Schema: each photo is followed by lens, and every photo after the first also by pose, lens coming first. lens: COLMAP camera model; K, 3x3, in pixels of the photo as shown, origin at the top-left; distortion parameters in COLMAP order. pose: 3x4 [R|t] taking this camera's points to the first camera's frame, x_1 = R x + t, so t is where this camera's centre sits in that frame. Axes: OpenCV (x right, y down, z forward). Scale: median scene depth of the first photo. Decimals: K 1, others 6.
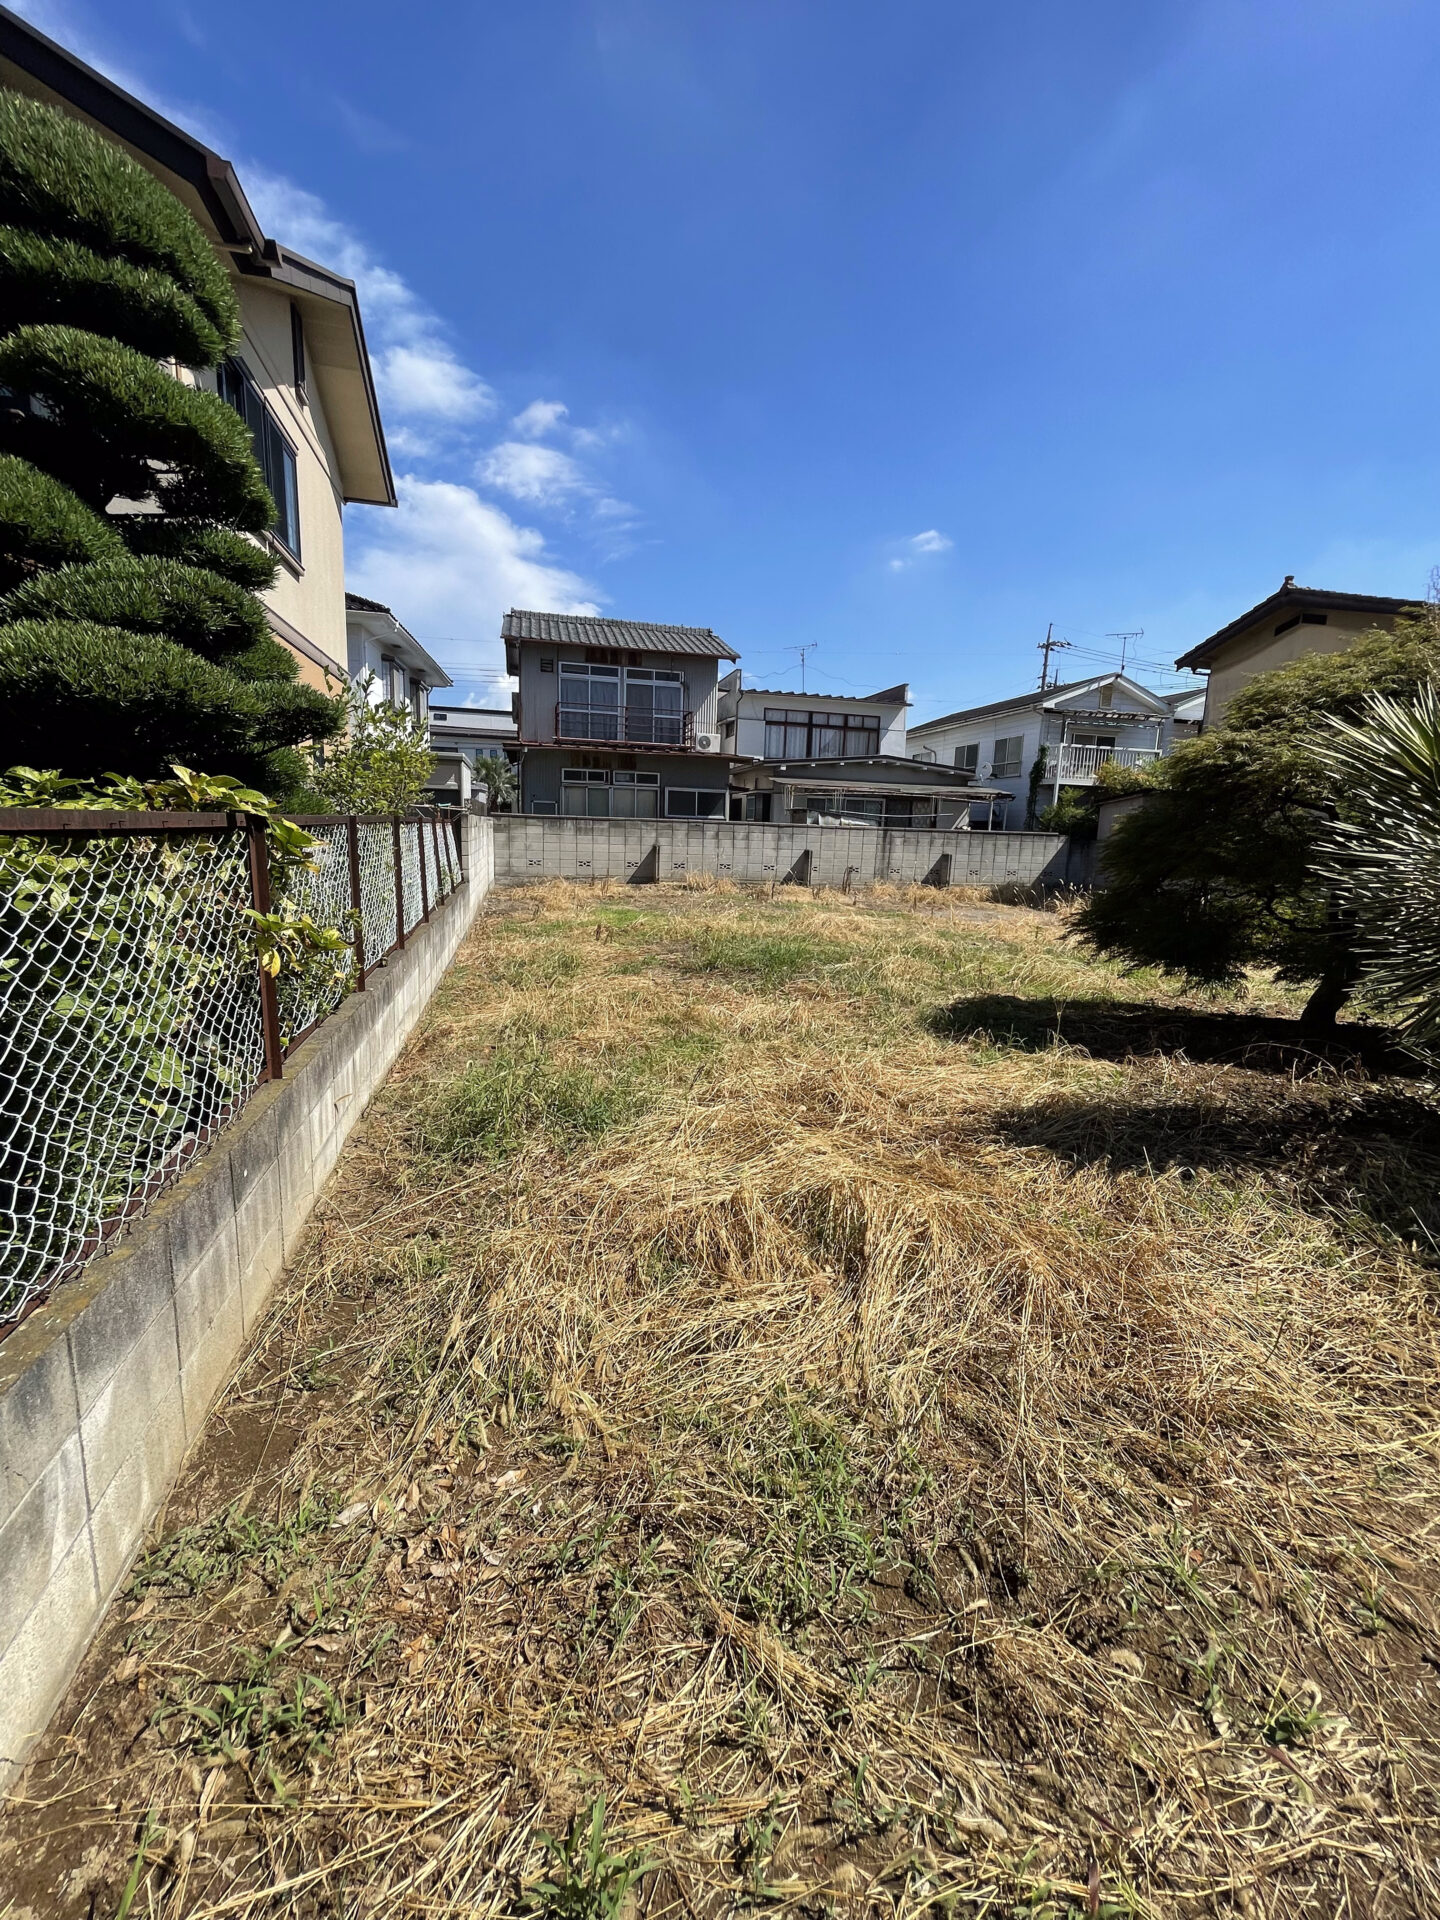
lens RADIAL K [[776.6, 0, 720.0], [0, 776.6, 960.0], [0, 0, 1]] dist [0.000541, -0.000118]
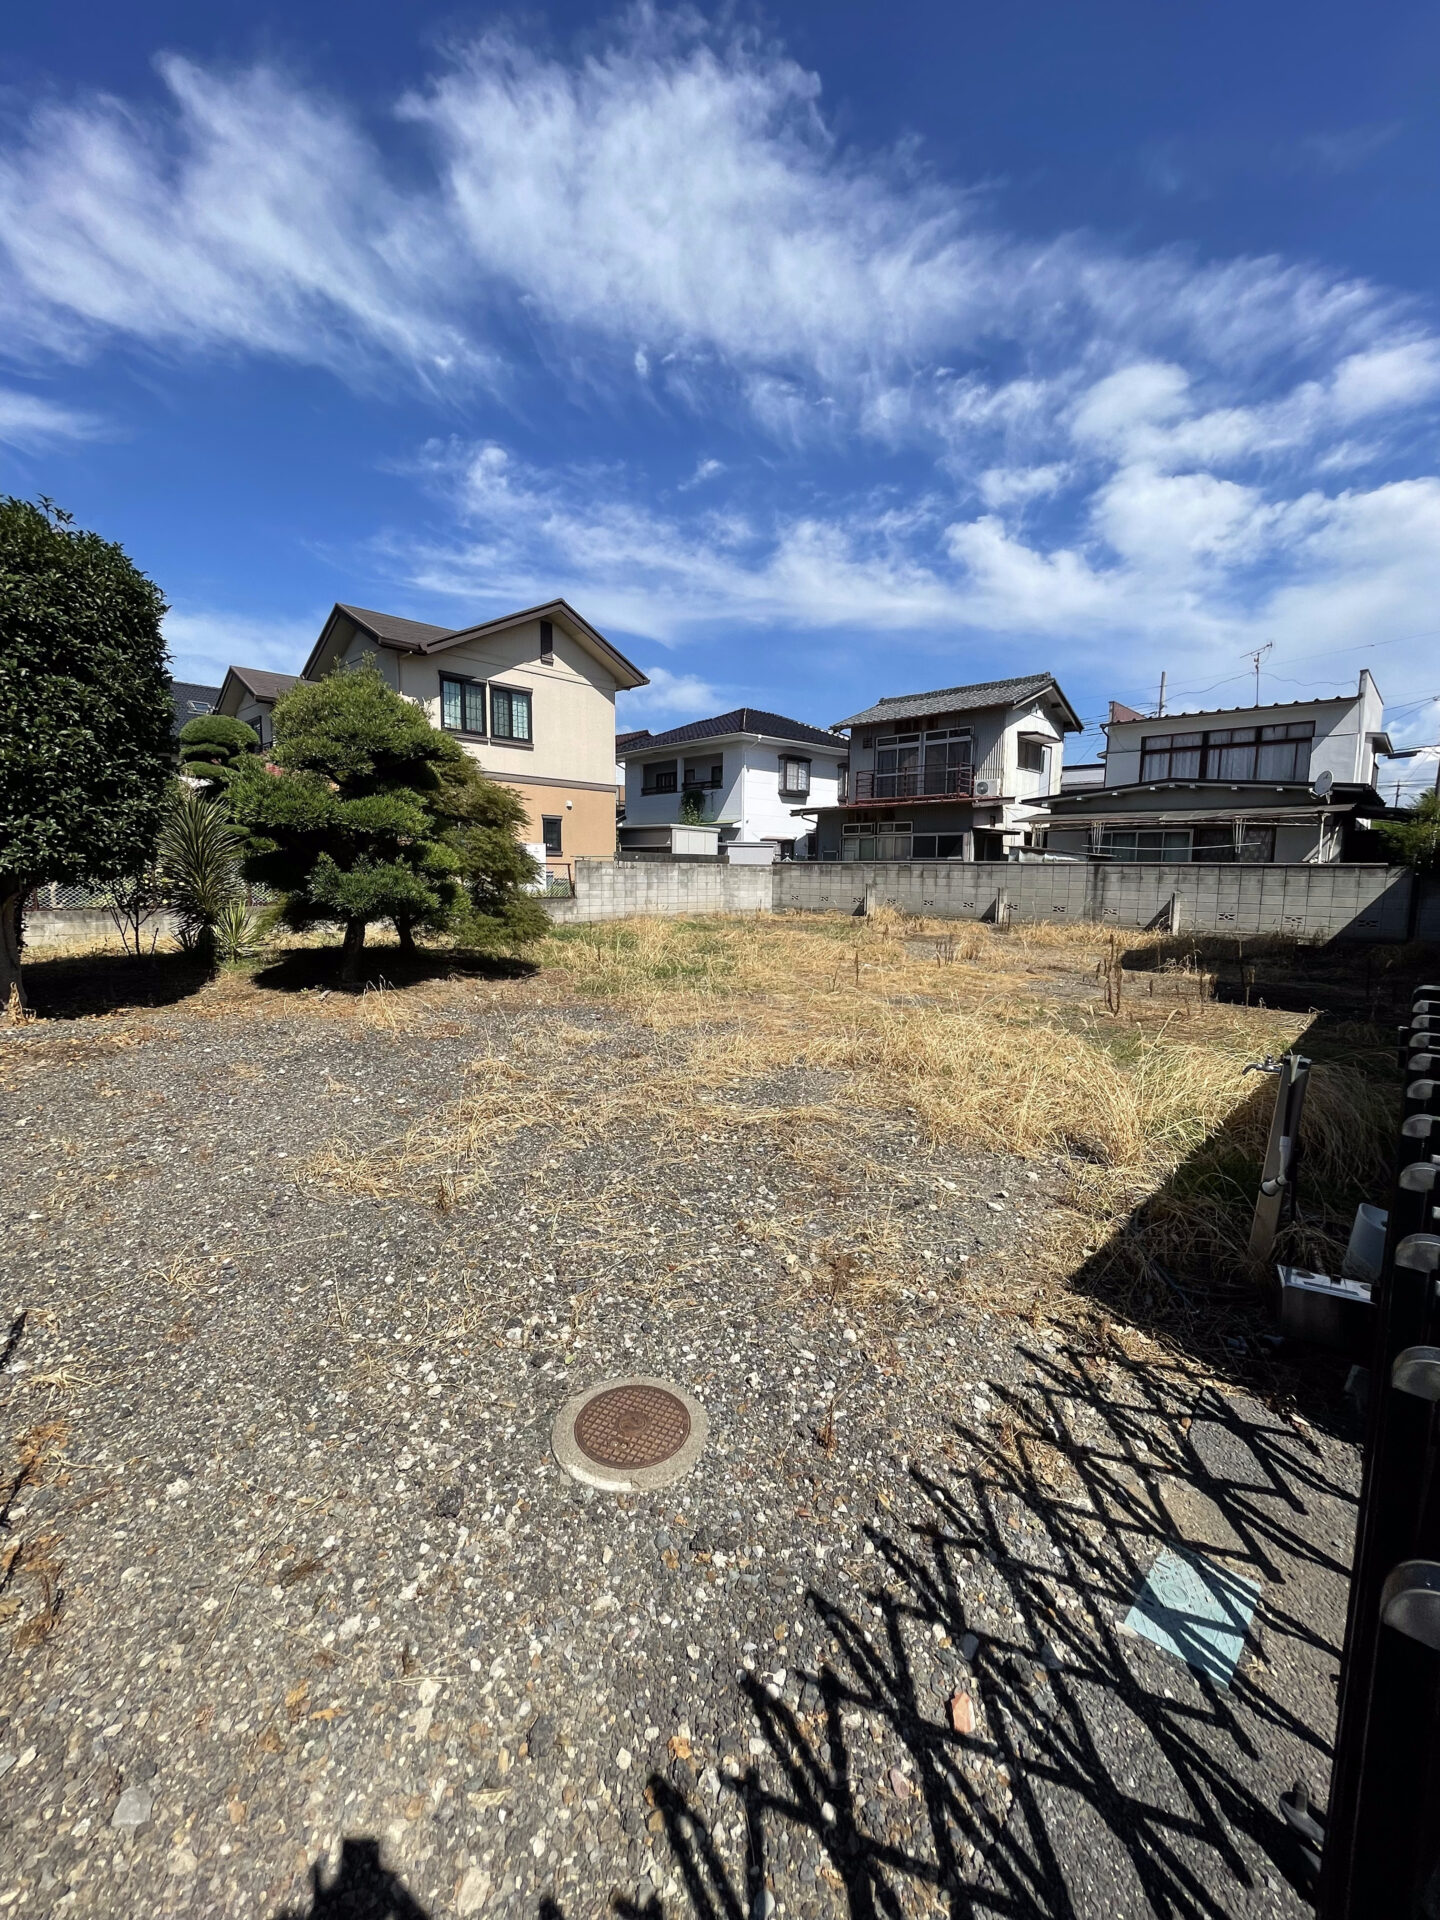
lens RADIAL K [[776.6, 0, 720.0], [0, 776.6, 960.0], [0, 0, 1]] dist [0.000541, -0.000118]
pose [[0.535450, 0.071408, -0.841543, 0.711521], [-0.138916, 0.990295, -0.004359, 0.002228], [0.833064, 0.119237, 0.540172, 0.174549]]
